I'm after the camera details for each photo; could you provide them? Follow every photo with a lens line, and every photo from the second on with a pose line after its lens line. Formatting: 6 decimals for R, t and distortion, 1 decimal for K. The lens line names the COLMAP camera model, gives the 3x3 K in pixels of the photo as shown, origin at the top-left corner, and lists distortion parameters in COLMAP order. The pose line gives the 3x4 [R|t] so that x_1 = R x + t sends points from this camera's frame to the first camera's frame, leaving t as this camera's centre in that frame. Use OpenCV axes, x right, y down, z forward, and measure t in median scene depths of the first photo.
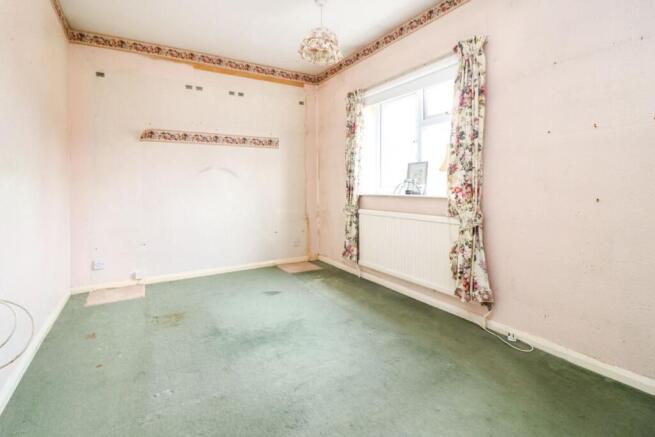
lens RADIAL K [[312.3, 0, 315.5], [0, 312.3, 183.0], [0, 0, 1]] dist [0.001907, -0.000697]
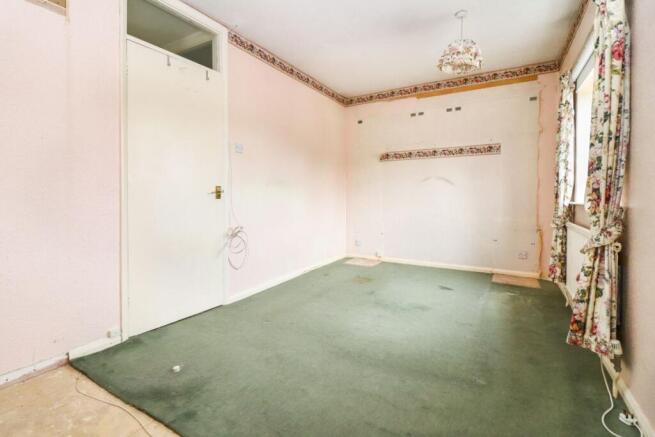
lens RADIAL K [[308.0, 0, 327.6], [0, 308.0, 196.0], [0, 0, 1]] dist [0.000354, -0.000764]
pose [[0.497822, 0.006215, -0.867257, 0.541833], [0.007261, 0.999909, 0.011334, 0.005616], [0.867249, -0.011940, 0.497732, 0.078635]]
